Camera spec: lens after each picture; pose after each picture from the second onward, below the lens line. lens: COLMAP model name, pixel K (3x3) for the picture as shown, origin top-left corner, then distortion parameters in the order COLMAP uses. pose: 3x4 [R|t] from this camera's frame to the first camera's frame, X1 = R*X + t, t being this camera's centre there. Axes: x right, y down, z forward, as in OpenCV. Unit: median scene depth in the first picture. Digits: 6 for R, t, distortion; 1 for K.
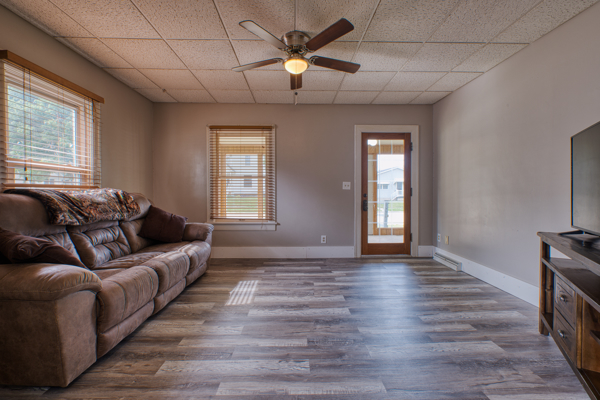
lens RADIAL K [[265.3, 0, 303.2], [0, 265.3, 195.5], [0, 0, 1]] dist [-0.000454, 0.000017]
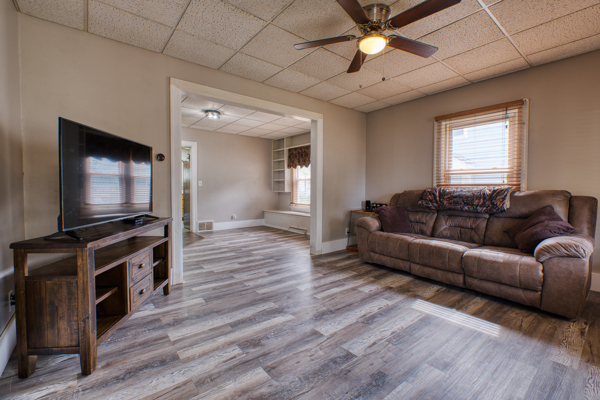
lens RADIAL K [[298.1, 0, 302.5], [0, 298.1, 190.9], [0, 0, 1]] dist [0.088819, -0.000190]
pose [[-0.804029, 0.004064, -0.594576, 0.892431], [-0.004891, 0.999898, 0.013448, -0.021531], [0.594570, 0.013721, -0.803927, 1.968549]]
